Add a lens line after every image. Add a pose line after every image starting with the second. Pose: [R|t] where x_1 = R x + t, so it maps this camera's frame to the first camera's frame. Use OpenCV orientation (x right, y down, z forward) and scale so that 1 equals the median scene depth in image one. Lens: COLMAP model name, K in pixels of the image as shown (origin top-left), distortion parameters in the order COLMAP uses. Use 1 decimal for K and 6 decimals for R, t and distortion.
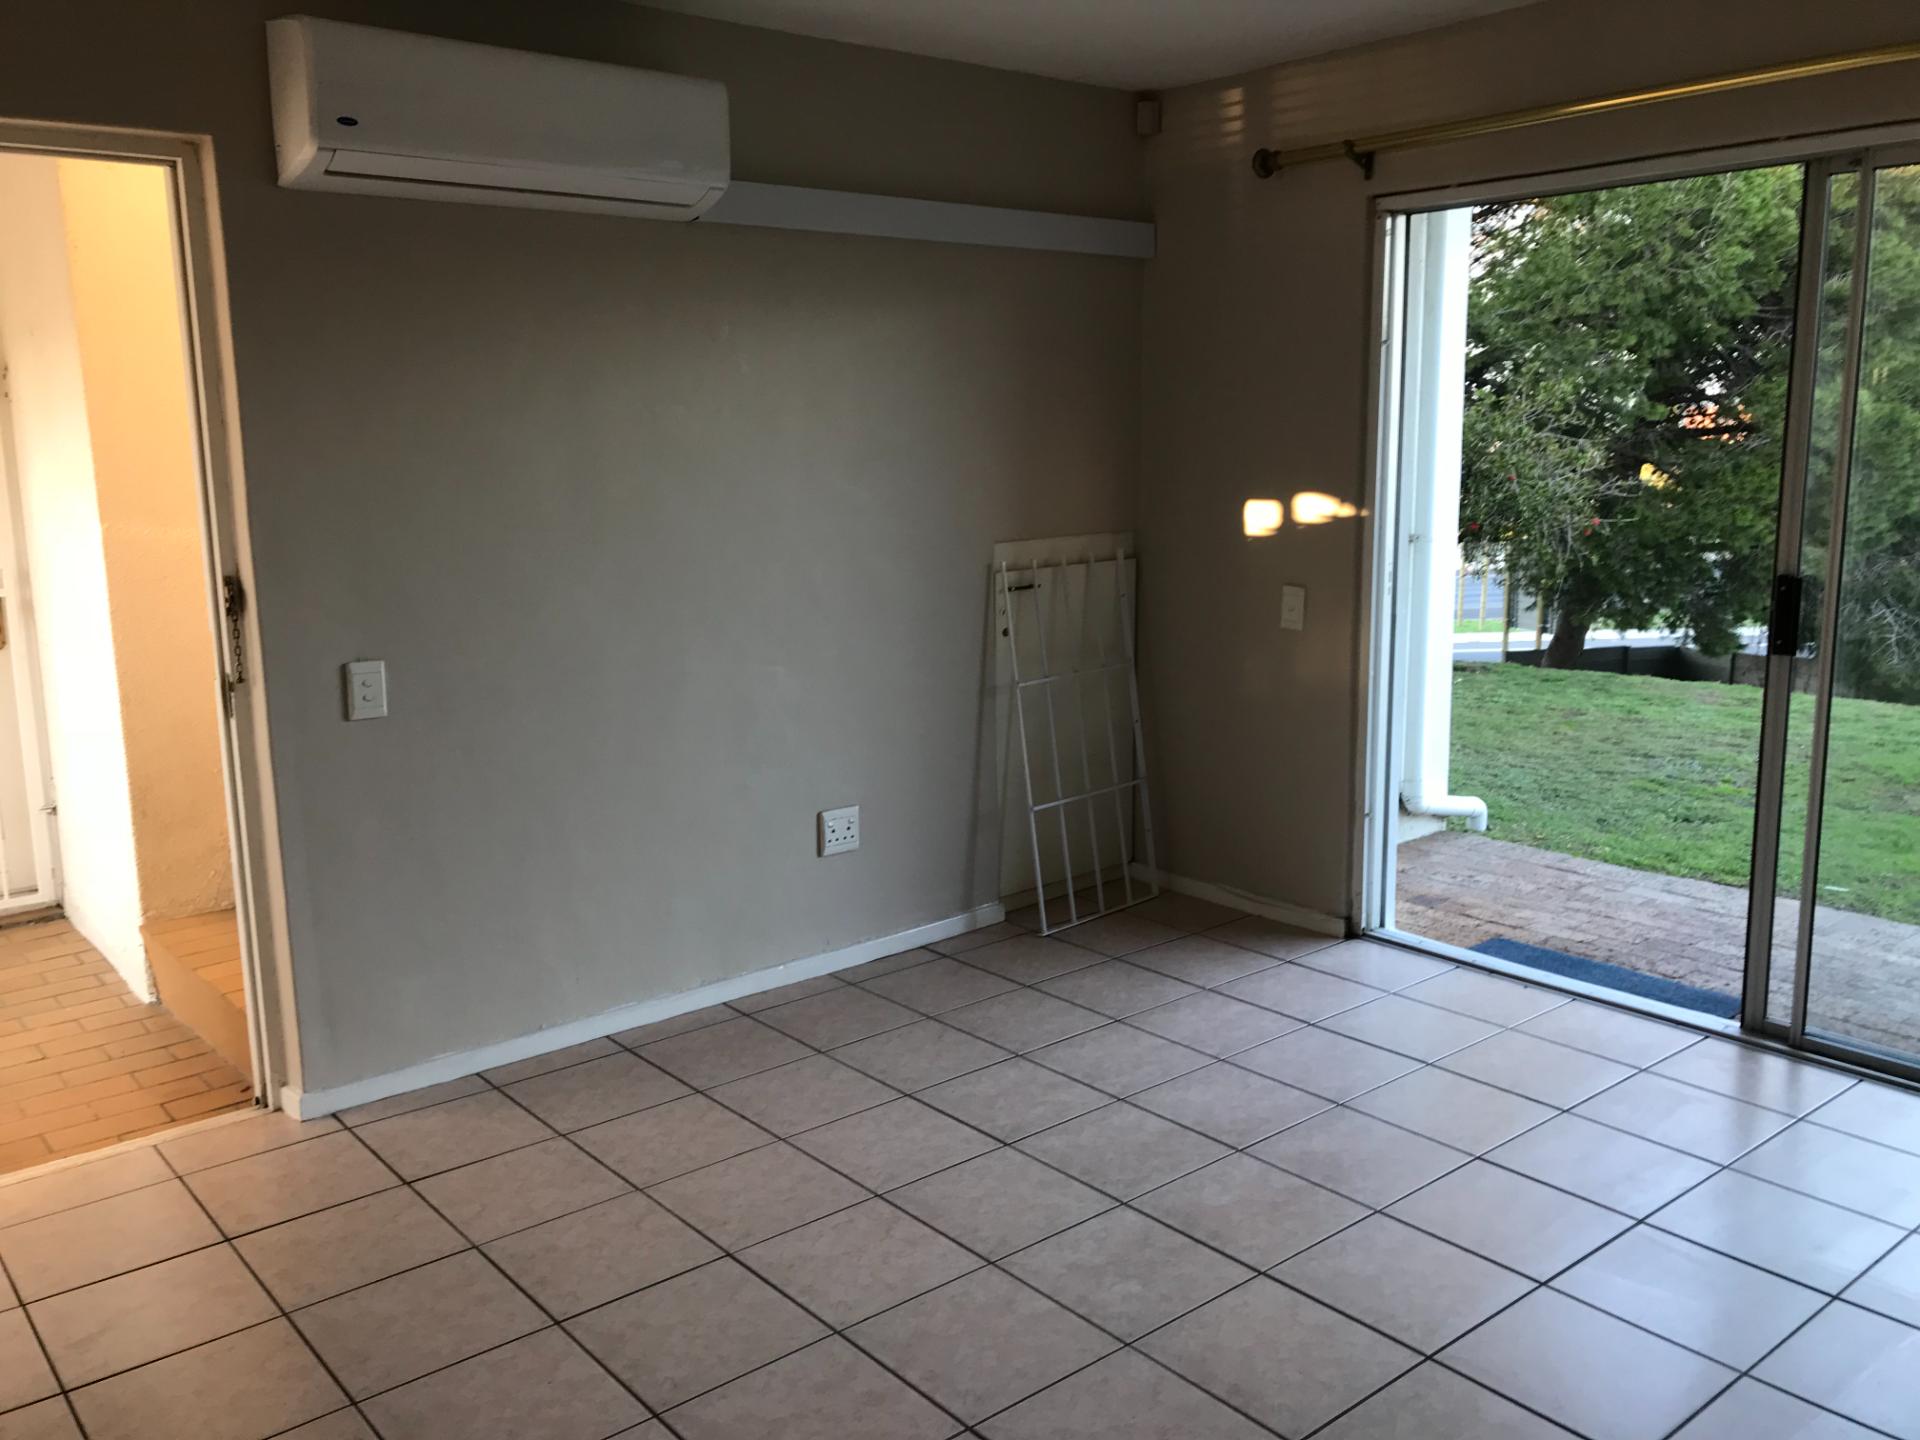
lens RADIAL K [[1563.6, 0, 951.8], [0, 1563.6, 706.3], [0, 0, 1]] dist [0.096317, -0.182926]
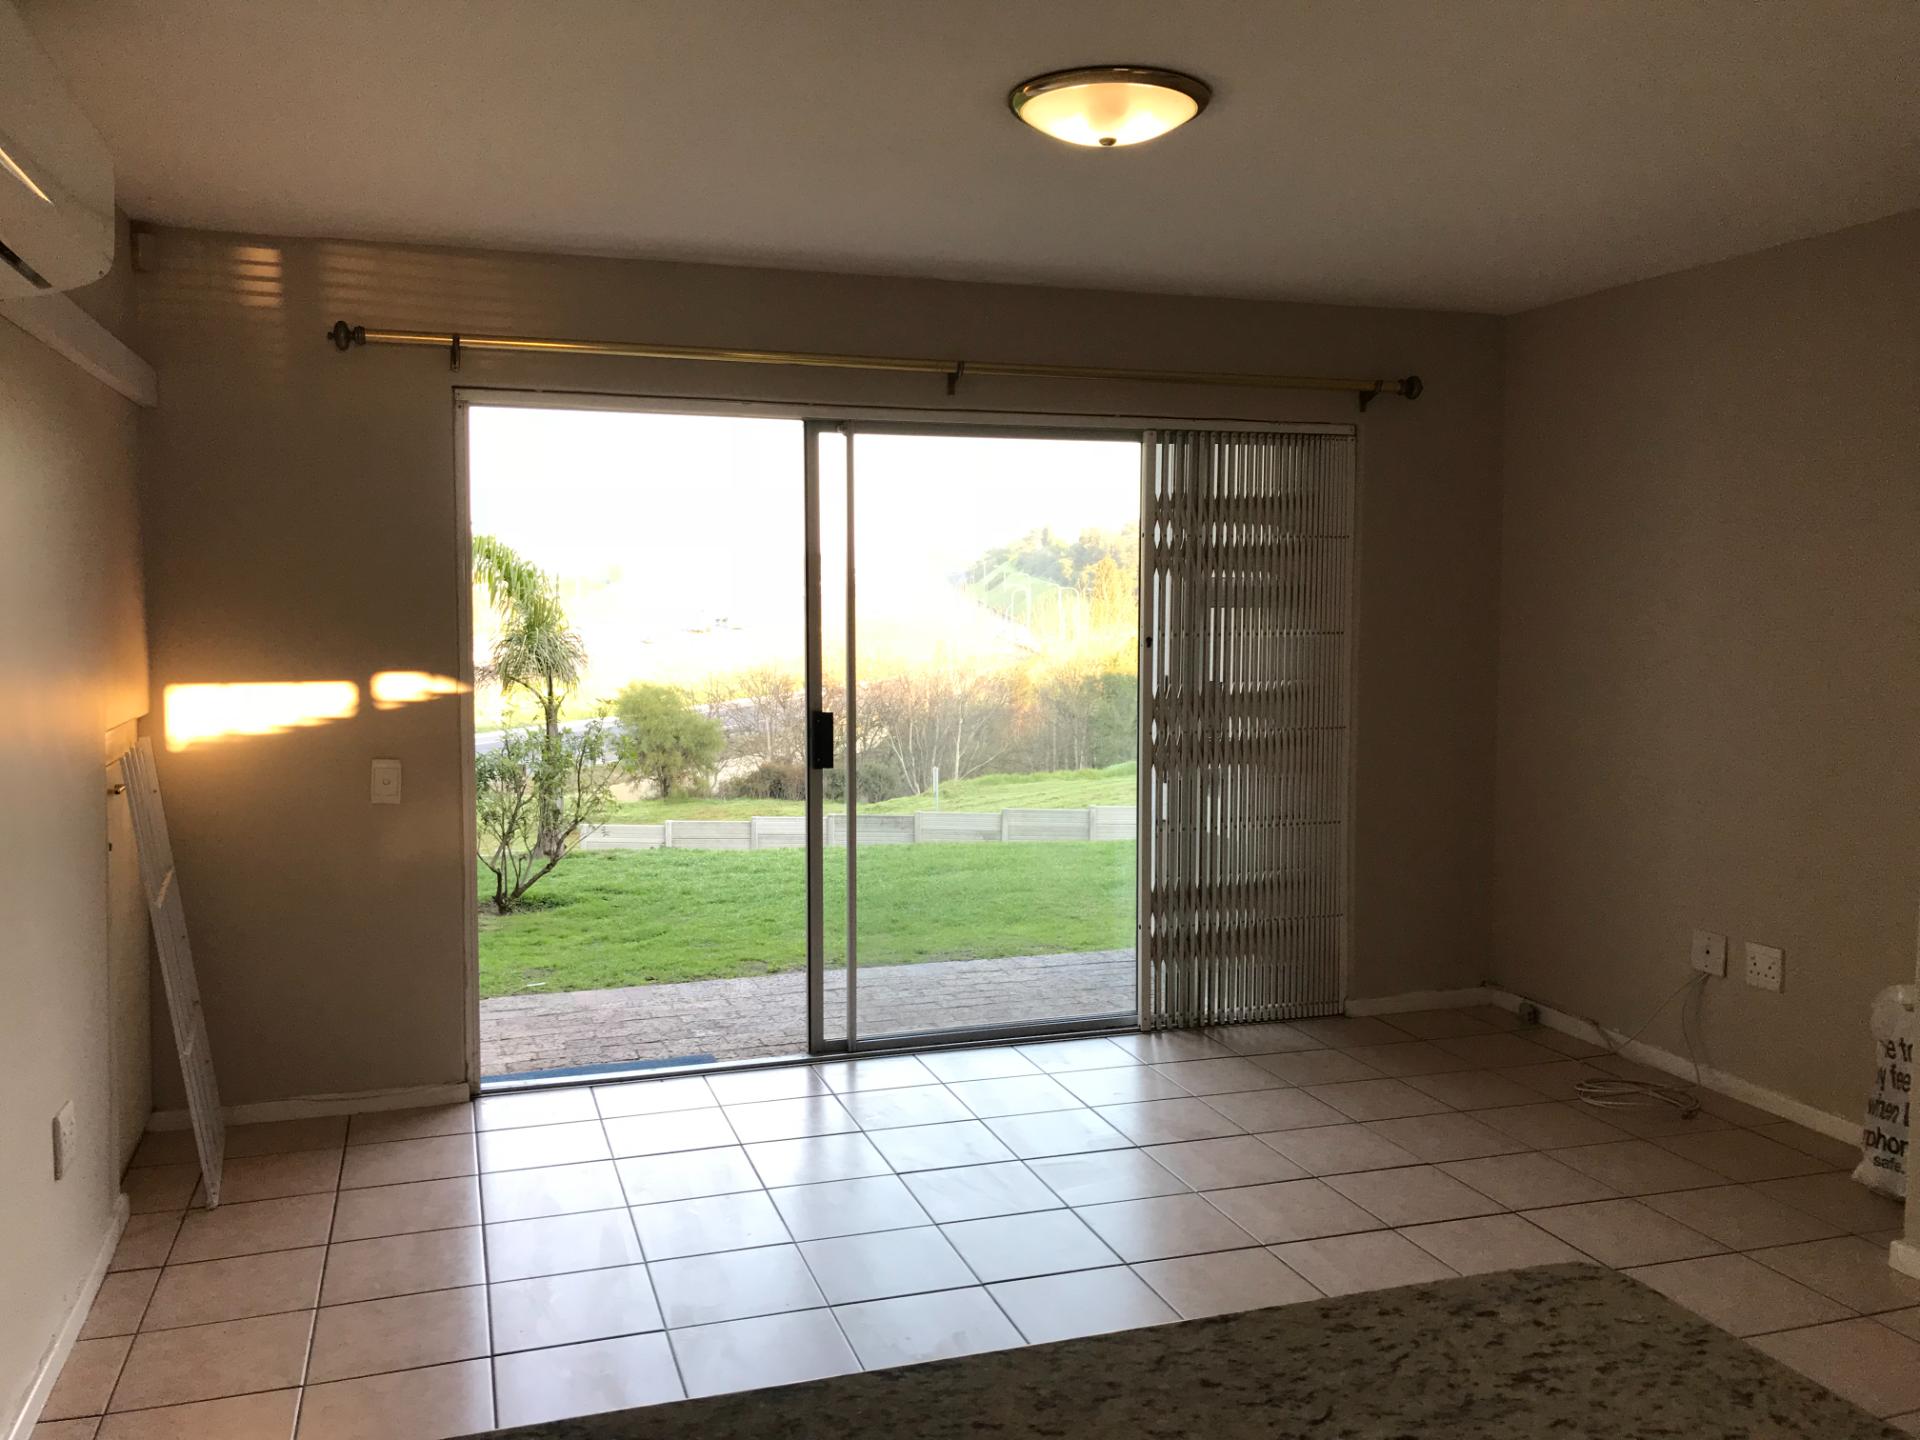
lens RADIAL K [[1586.5, 0, 953.0], [0, 1586.5, 715.0], [0, 0, 1]] dist [0.052981, -0.085253]
pose [[0.357293, -0.055519, 0.932341, -0.567452], [0.153784, 0.988104, -0.000094, -0.048528], [-0.921245, 0.143413, 0.361580, 0.303449]]
